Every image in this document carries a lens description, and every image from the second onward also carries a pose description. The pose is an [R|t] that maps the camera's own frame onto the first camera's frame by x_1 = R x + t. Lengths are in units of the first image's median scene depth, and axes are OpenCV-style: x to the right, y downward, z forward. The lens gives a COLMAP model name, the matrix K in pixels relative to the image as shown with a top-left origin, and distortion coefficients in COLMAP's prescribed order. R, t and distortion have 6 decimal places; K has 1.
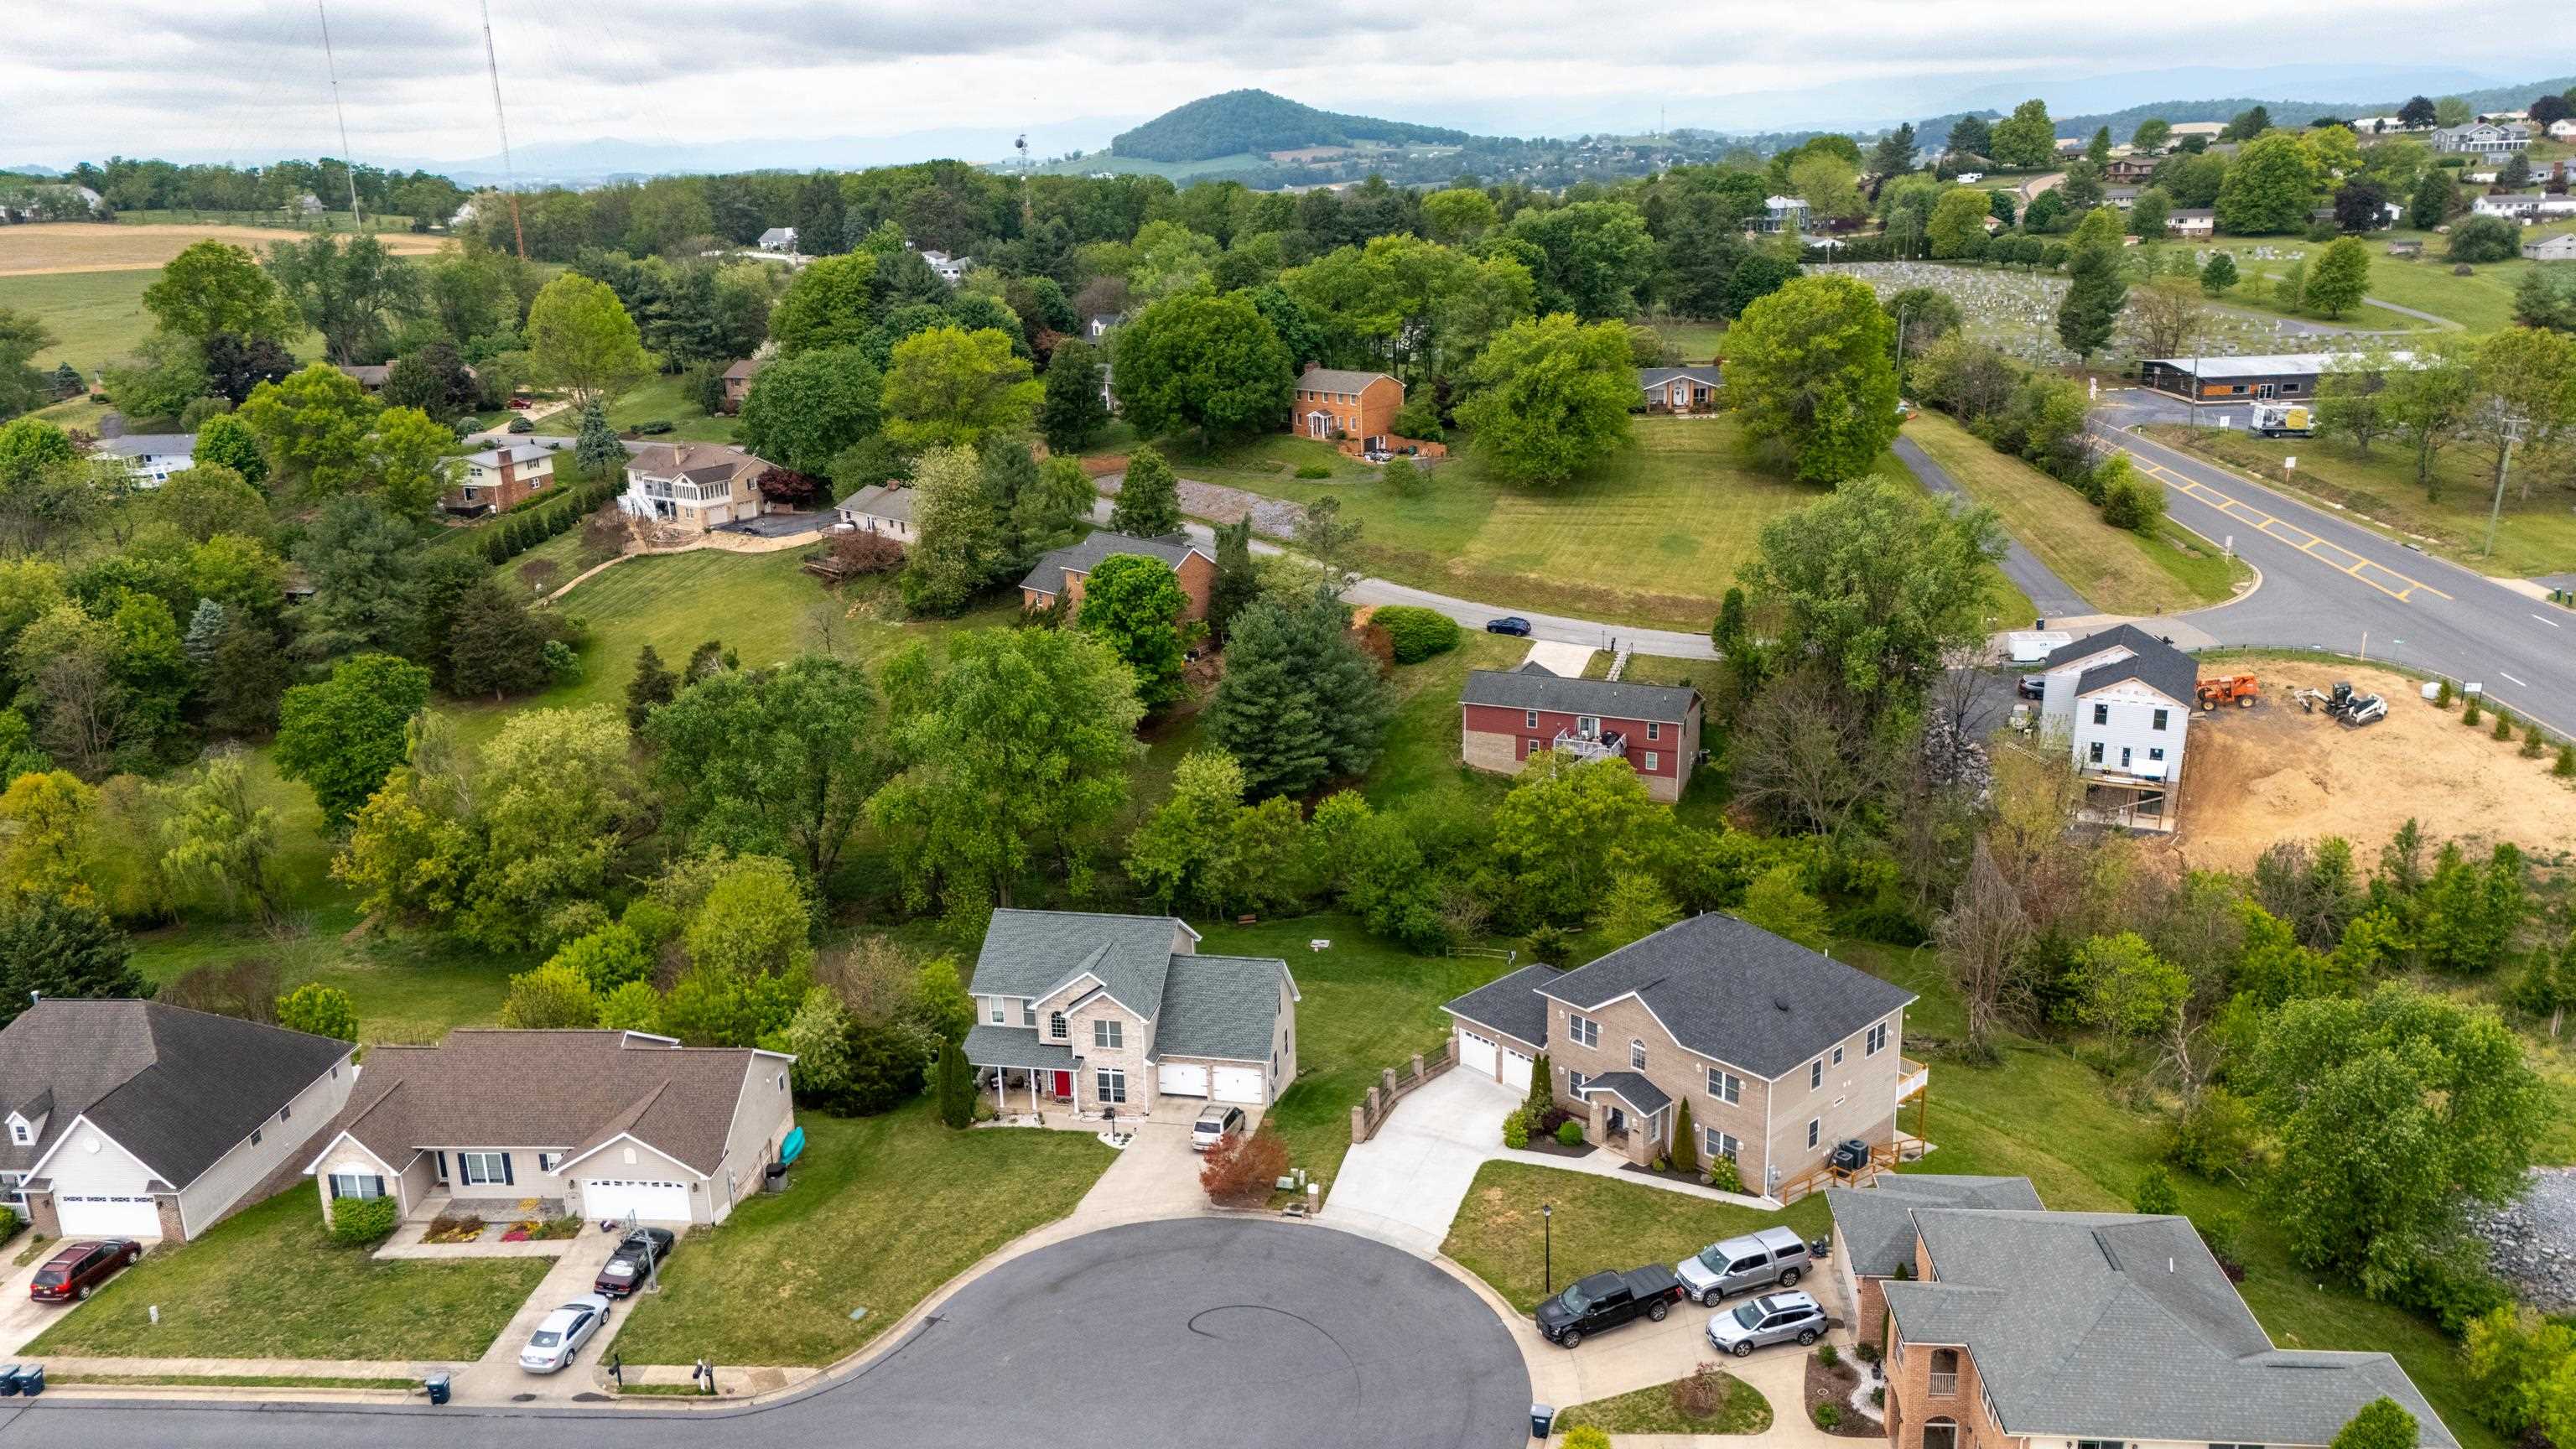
lens RADIAL K [[1890.1, 0, 1293.4], [0, 1890.1, 714.0], [0, 0, 1]] dist [0.093726, -0.112459]
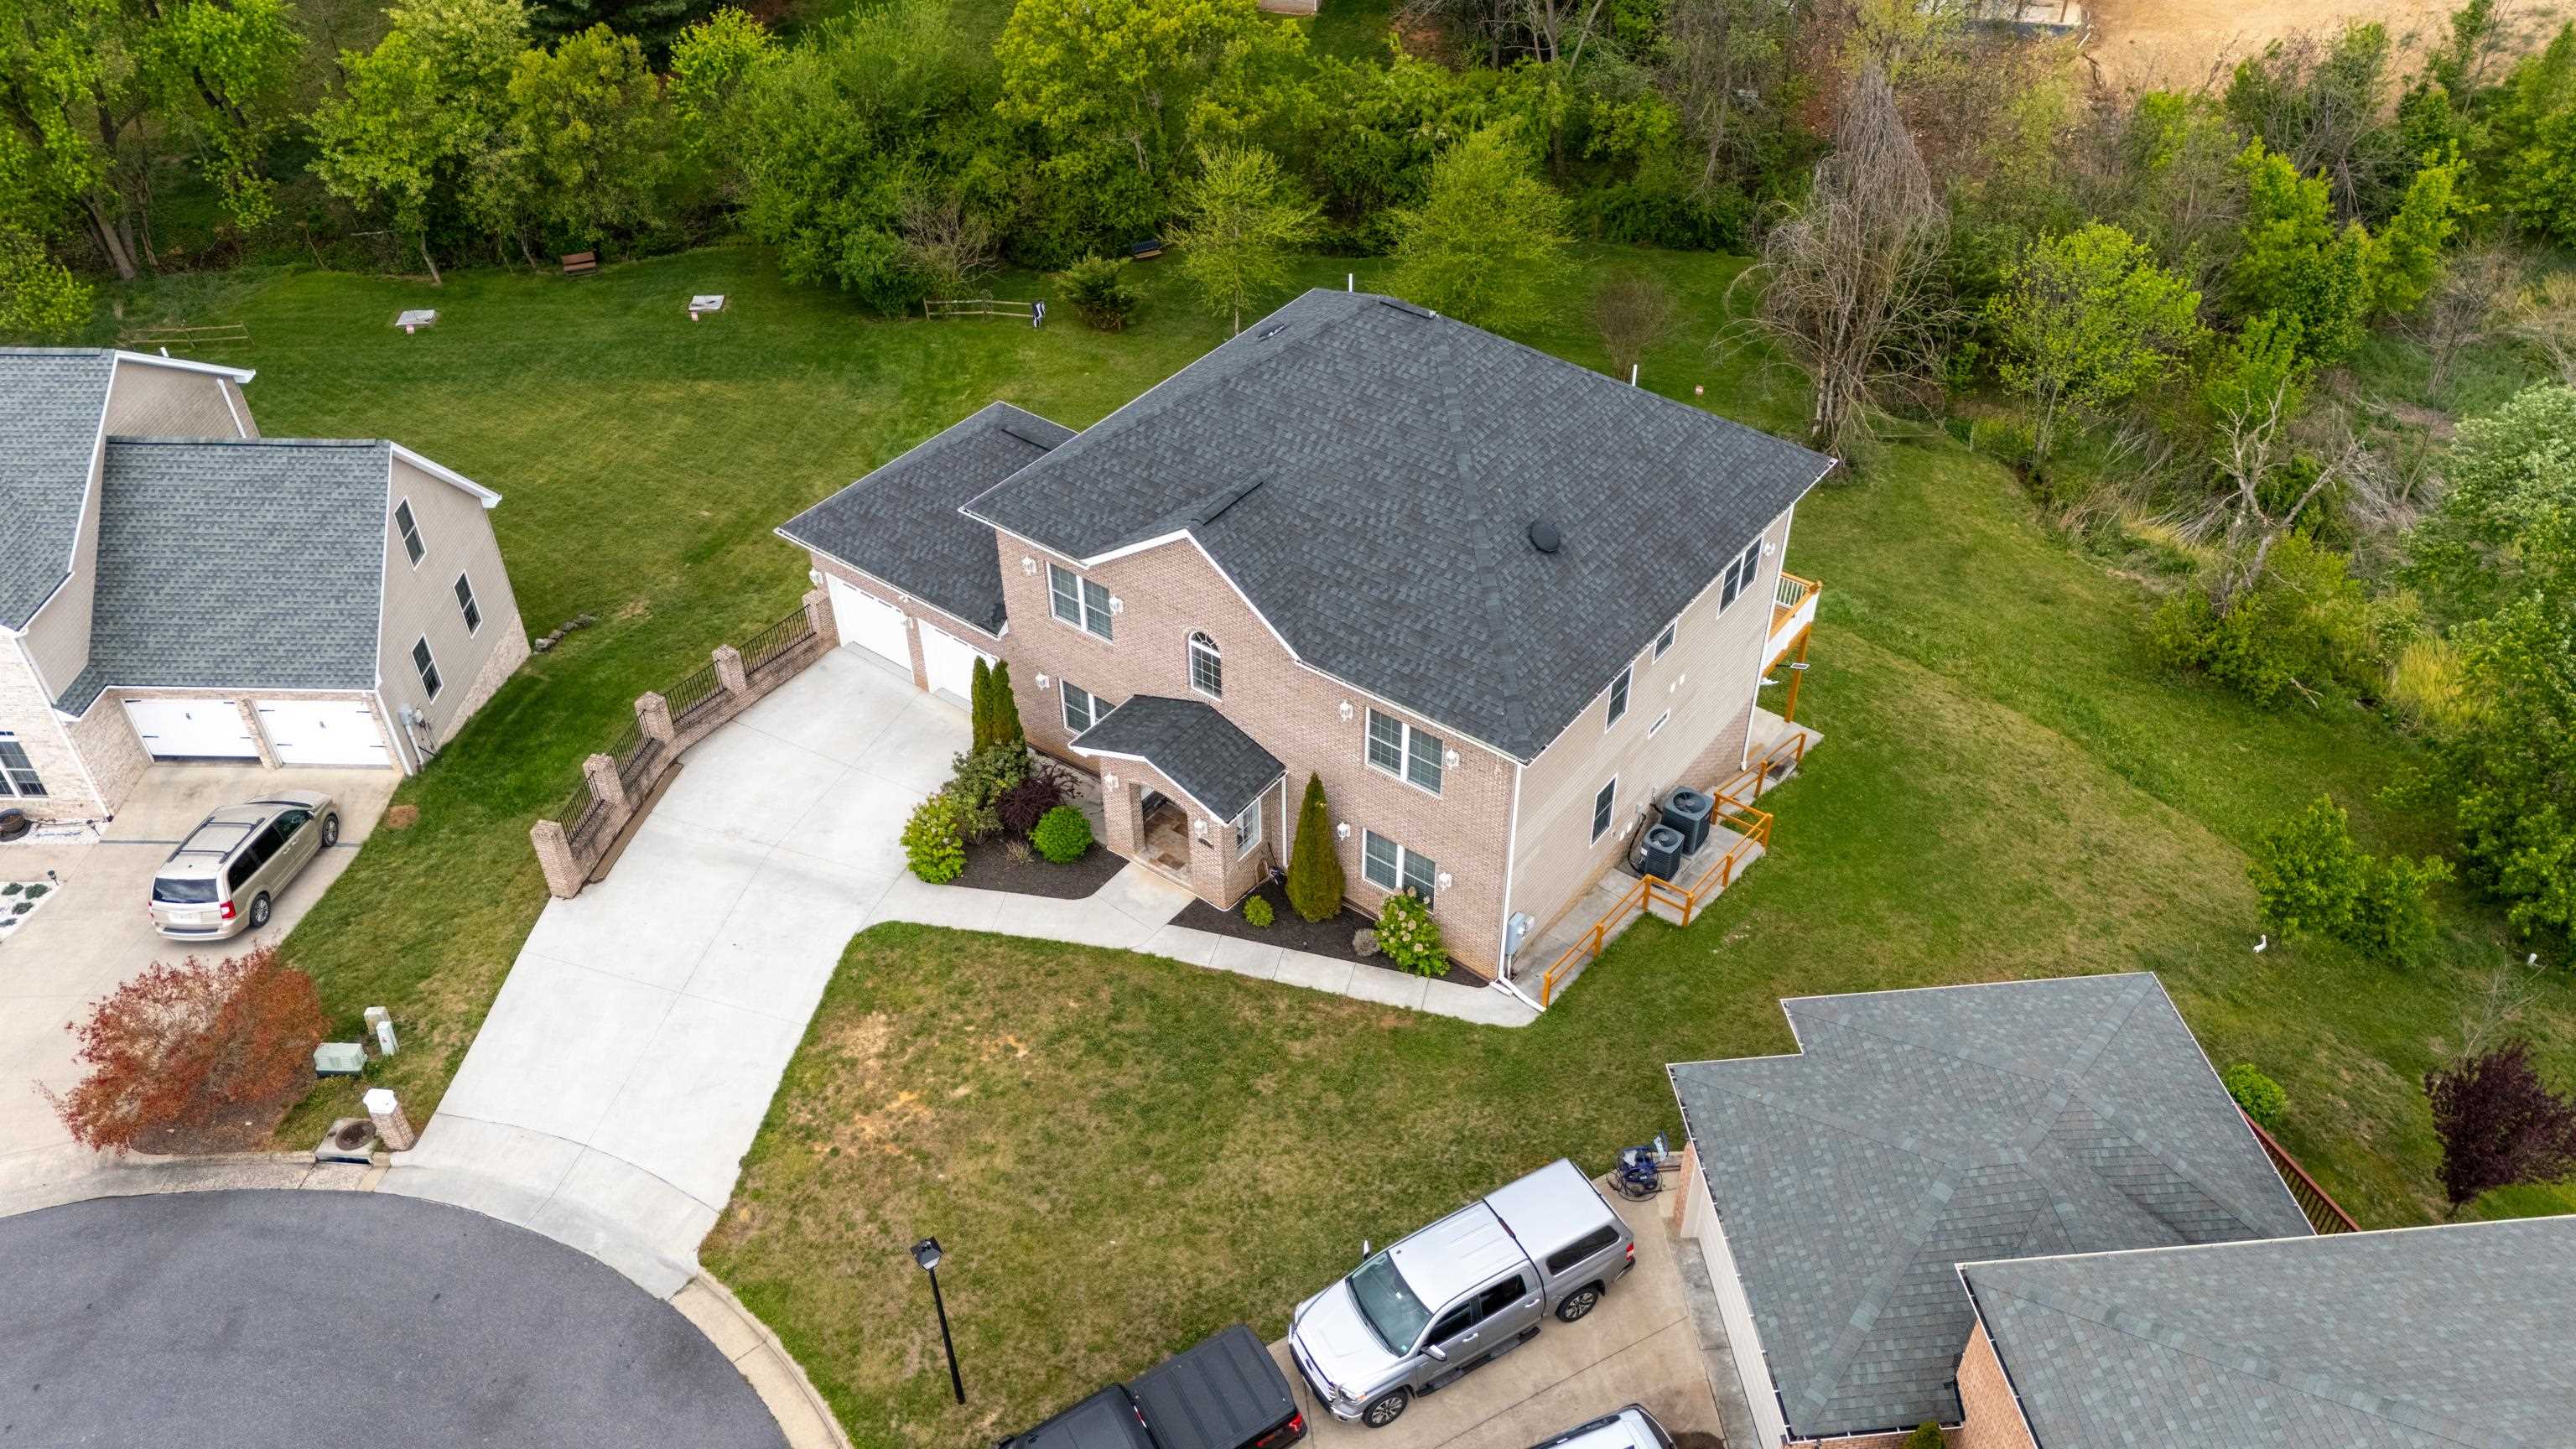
lens RADIAL K [[1800.2, 0, 1324.3], [0, 1800.2, 732.9], [0, 0, 1]] dist [0.073986, -0.092640]
pose [[0.981075, -0.104033, 0.163309, 0.121912], [0.029176, 0.913201, 0.406464, 0.029384], [-0.191420, -0.394007, 0.898953, 0.547915]]
